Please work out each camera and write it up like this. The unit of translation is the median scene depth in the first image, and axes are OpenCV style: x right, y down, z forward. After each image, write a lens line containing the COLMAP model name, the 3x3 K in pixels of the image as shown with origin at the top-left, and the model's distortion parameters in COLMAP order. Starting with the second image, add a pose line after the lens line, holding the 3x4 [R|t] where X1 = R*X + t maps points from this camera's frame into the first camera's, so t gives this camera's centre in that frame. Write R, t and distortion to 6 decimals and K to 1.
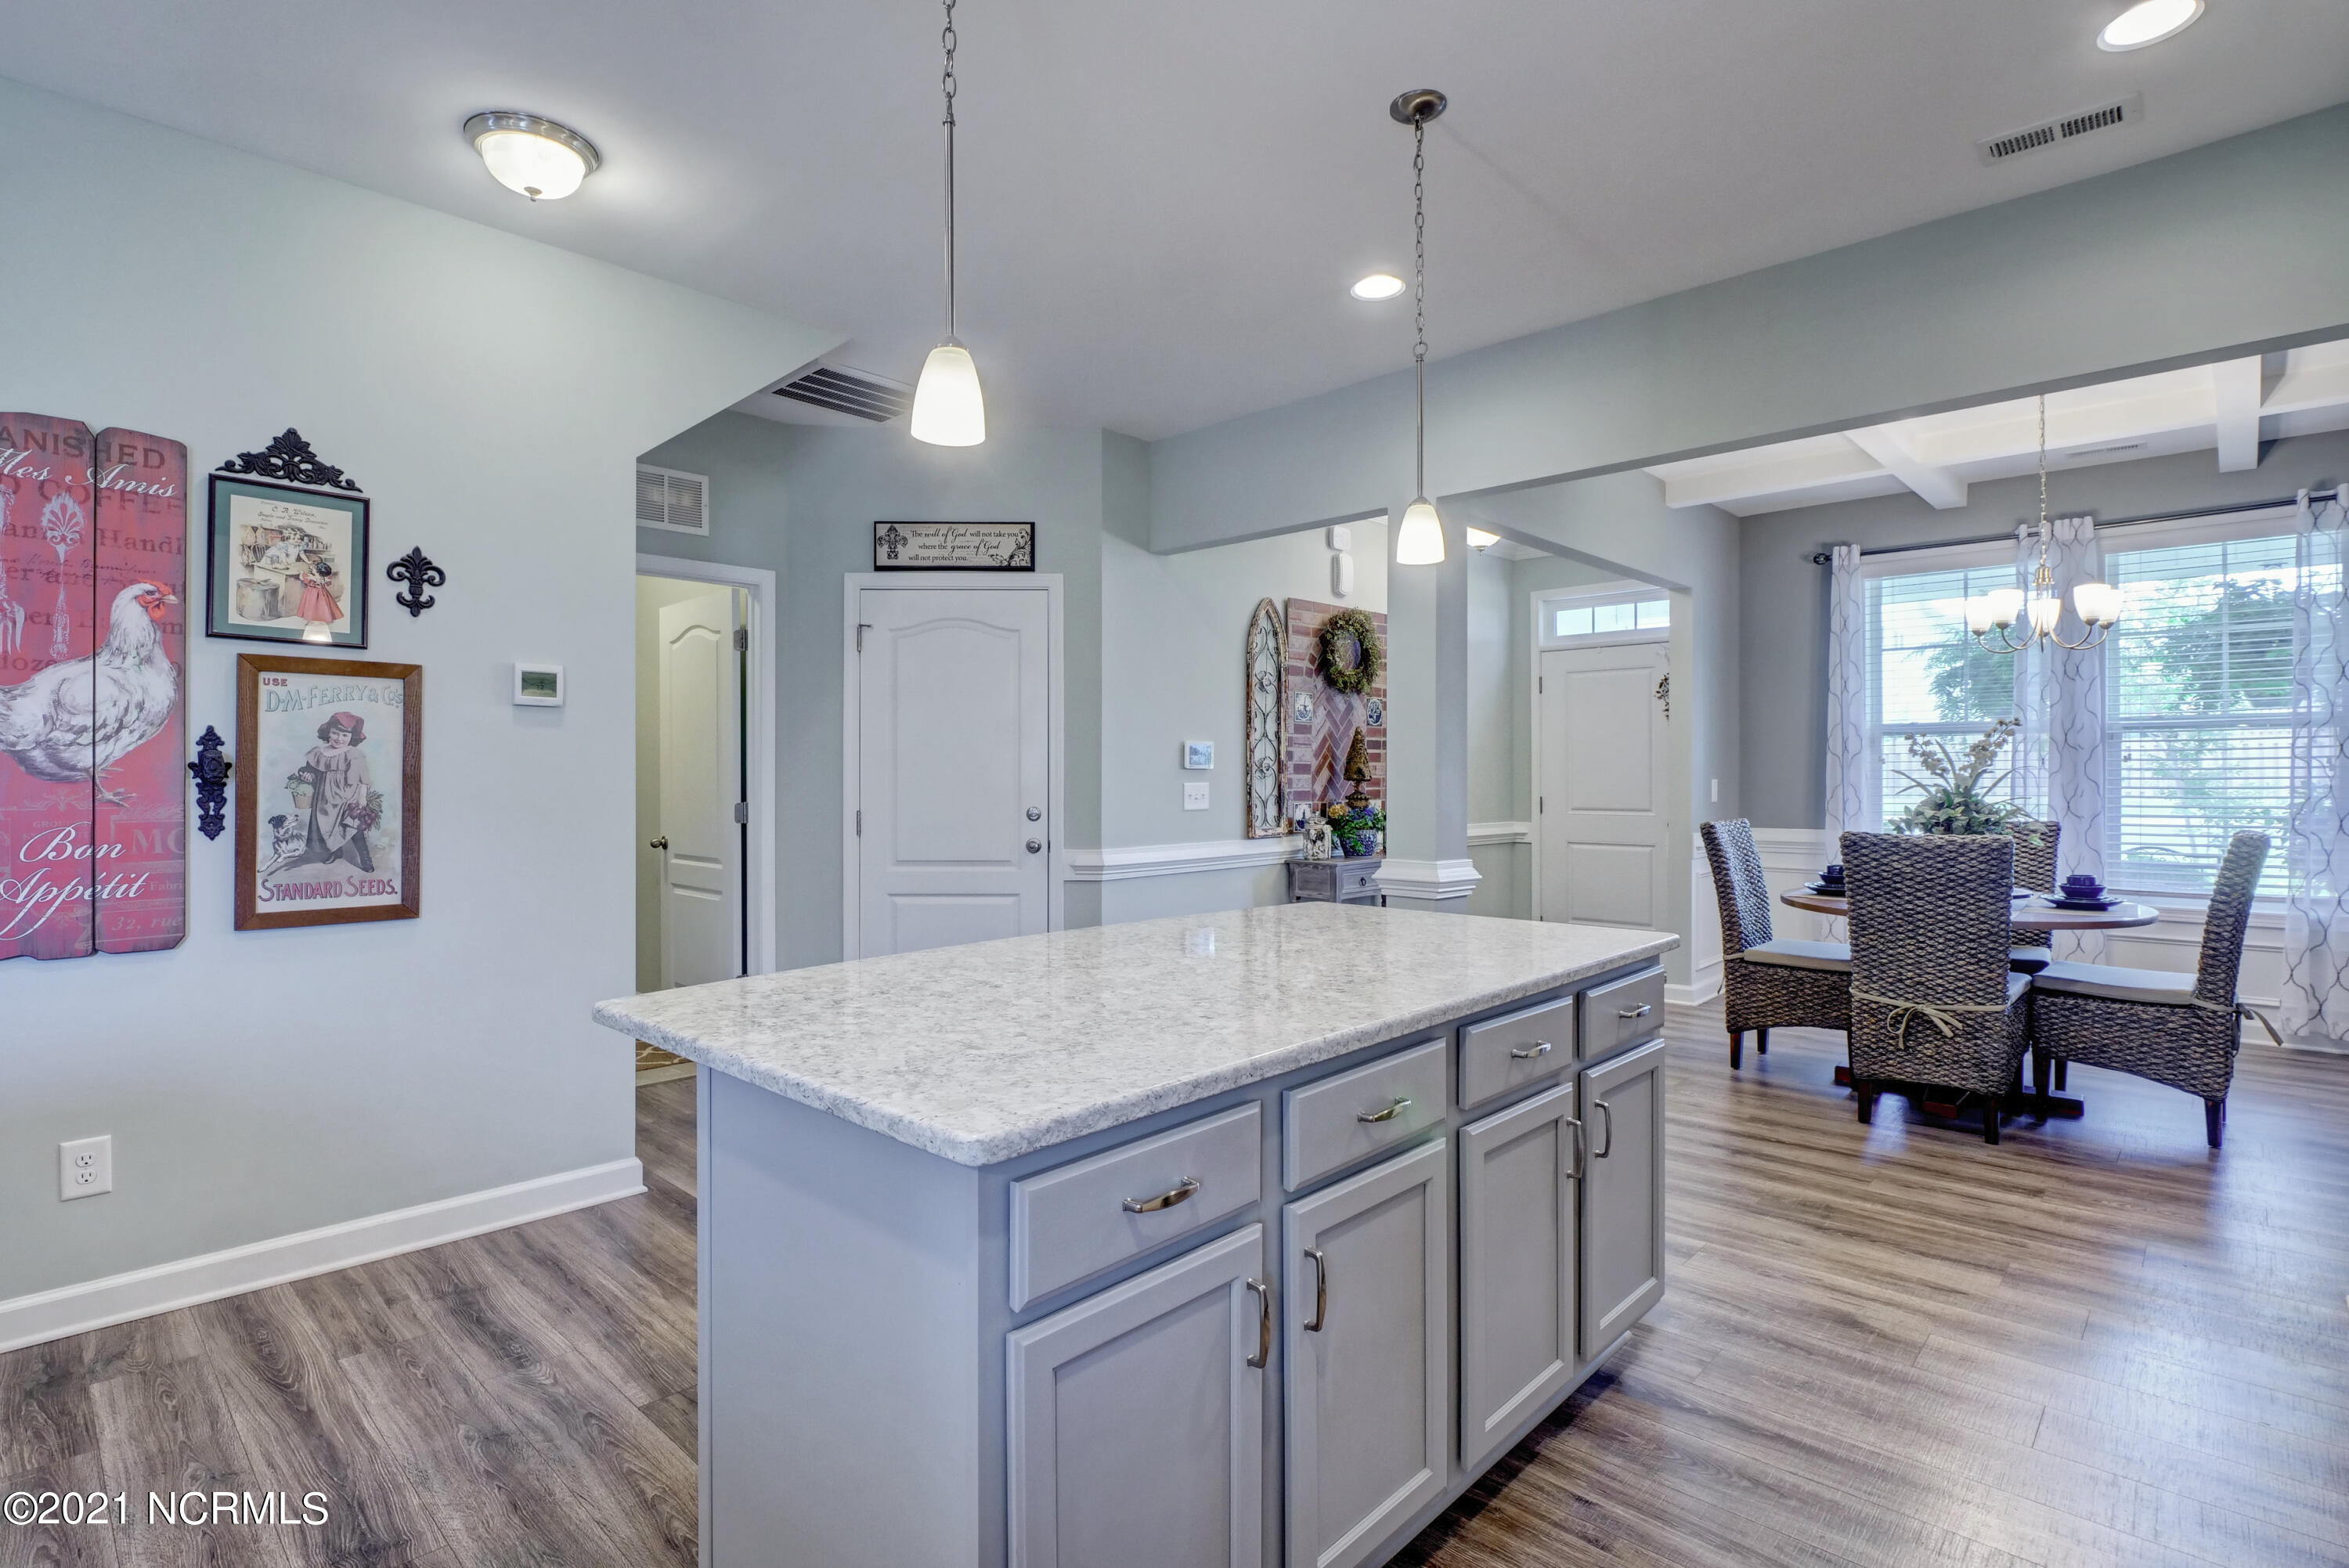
lens RADIAL K [[1149.3, 0, 1160.3], [0, 1149.3, 779.9], [0, 0, 1]] dist [-0.002195, -0.000622]
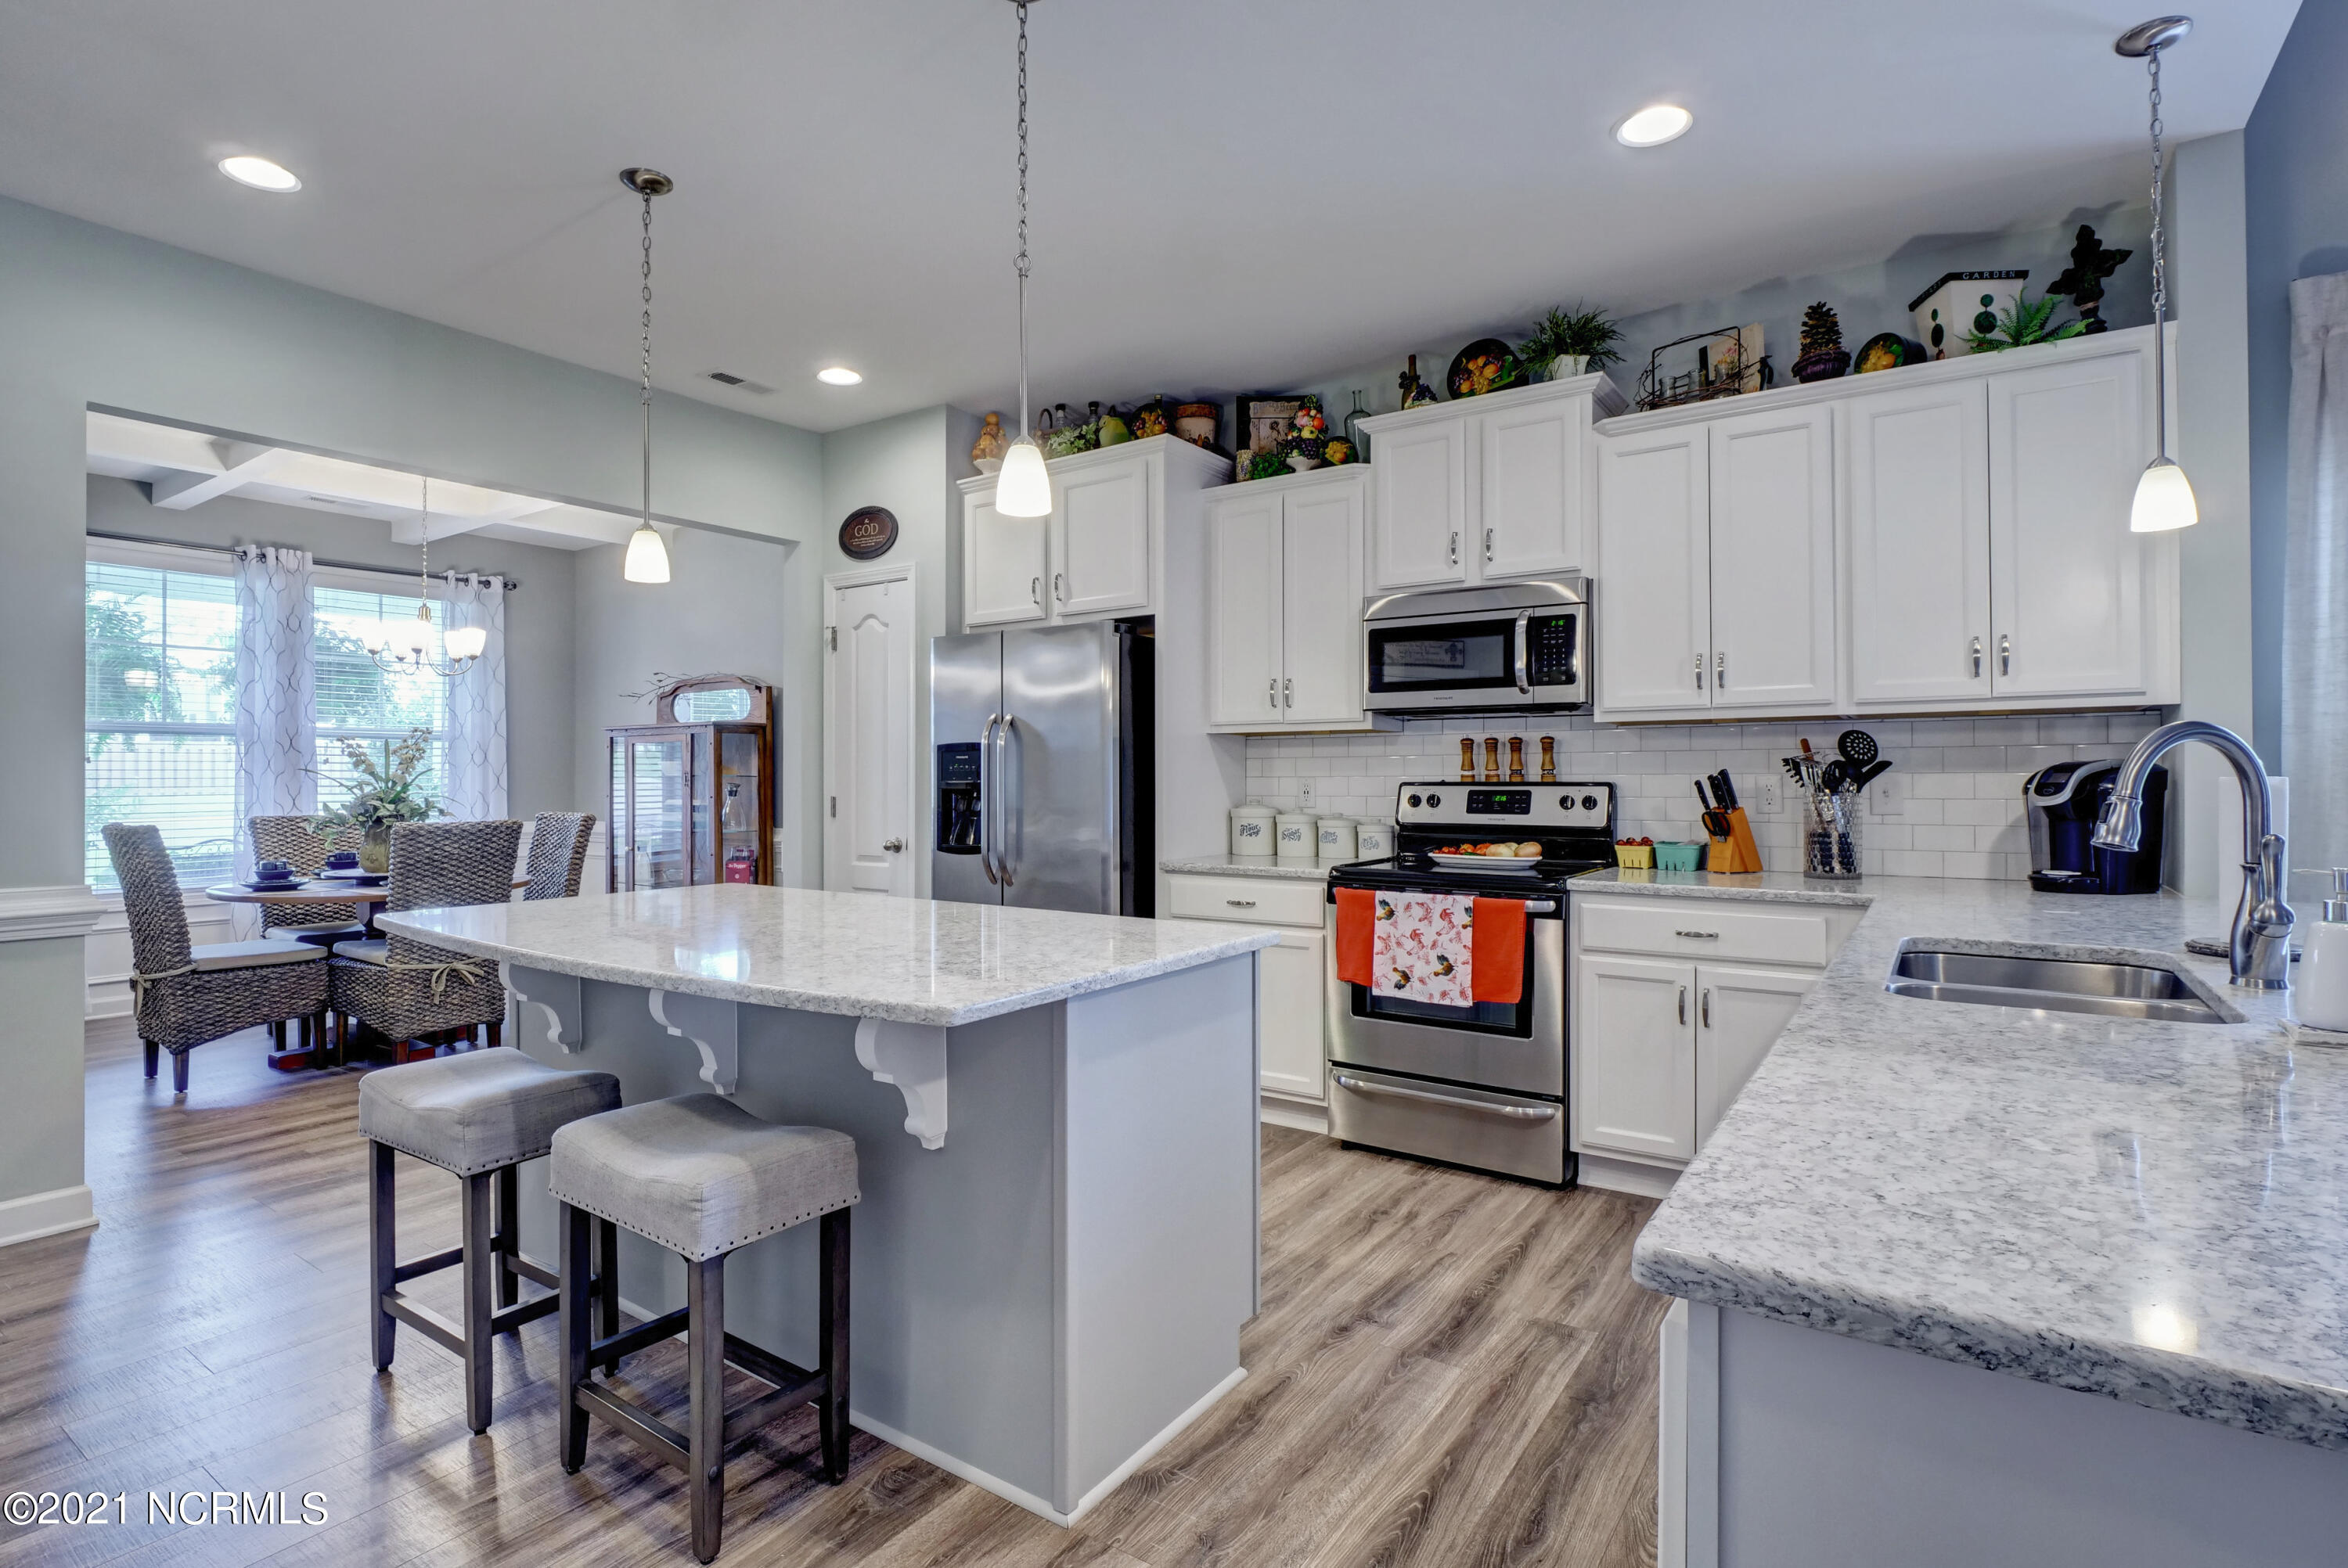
lens RADIAL K [[1148.8, 0, 1161.7], [0, 1148.8, 778.5], [0, 0, 1]] dist [-0.002195, -0.000622]
pose [[-0.147942, 0.000108, 0.988996, -0.529656], [0.007281, 0.999973, 0.000980, 0.005004], [-0.988969, 0.007345, -0.147939, 0.362361]]
